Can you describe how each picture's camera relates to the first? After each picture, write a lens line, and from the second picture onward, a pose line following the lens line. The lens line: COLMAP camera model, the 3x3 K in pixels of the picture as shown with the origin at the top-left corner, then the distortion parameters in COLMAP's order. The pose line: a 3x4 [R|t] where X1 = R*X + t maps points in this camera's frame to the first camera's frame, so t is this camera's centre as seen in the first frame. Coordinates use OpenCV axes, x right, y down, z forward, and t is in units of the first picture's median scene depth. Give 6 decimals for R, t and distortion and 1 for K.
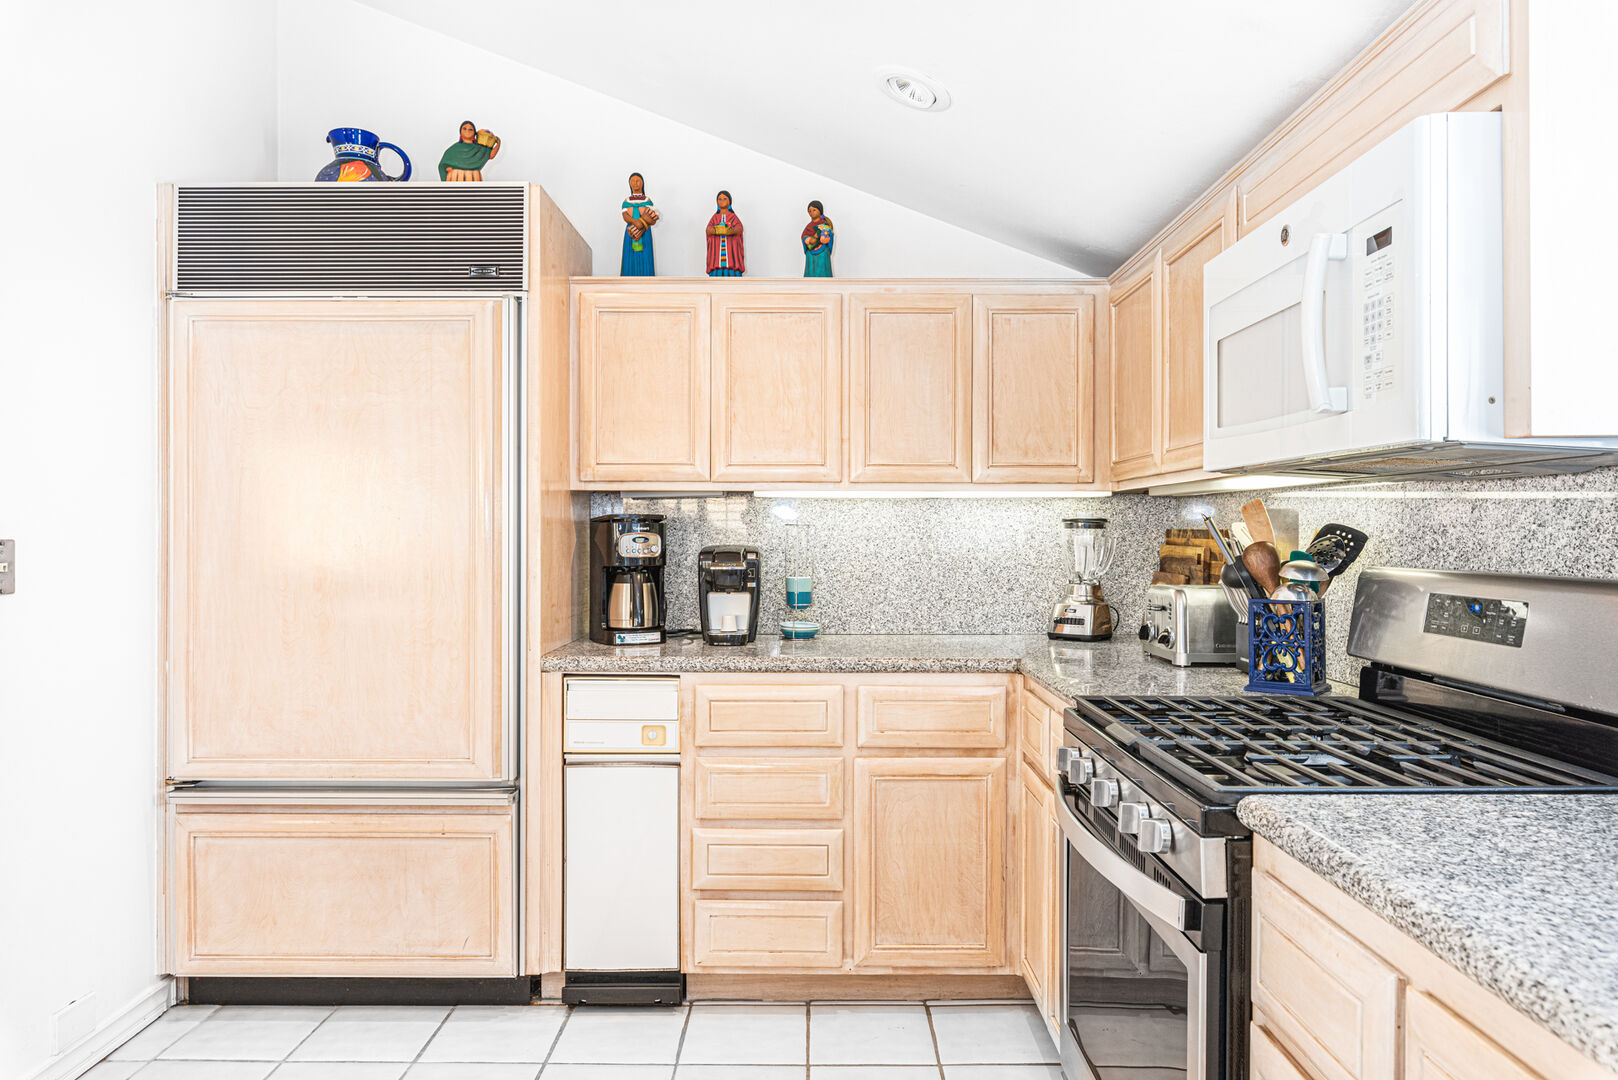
lens RADIAL K [[1087.2, 0, 809.0], [0, 1087.2, 540.0], [0, 0, 1]] dist [0.006008, -0.000449]
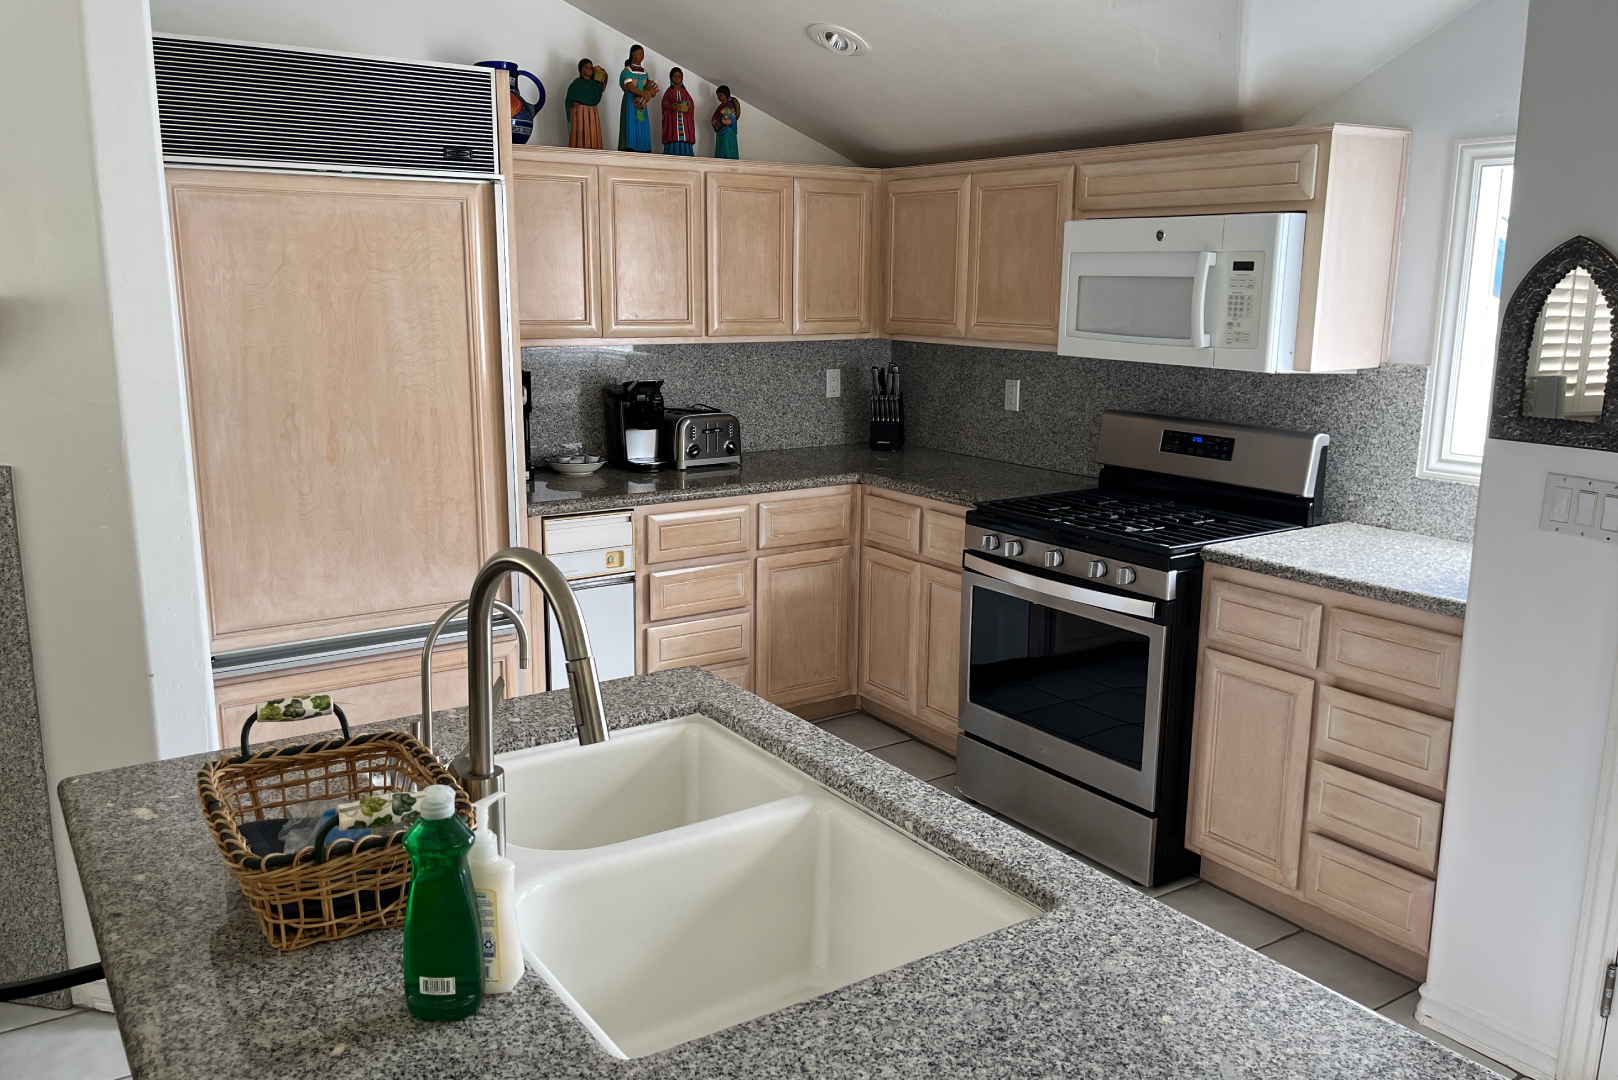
lens RADIAL K [[1256.0, 0, 809.0], [0, 1256.0, 540.0], [0, 0, 1]] dist [0.003860, -0.000138]
pose [[0.820470, -0.110907, 0.560828, -0.751502], [-0.004677, 0.979667, 0.200578, -0.123213], [-0.571670, -0.167191, 0.803269, -0.242100]]
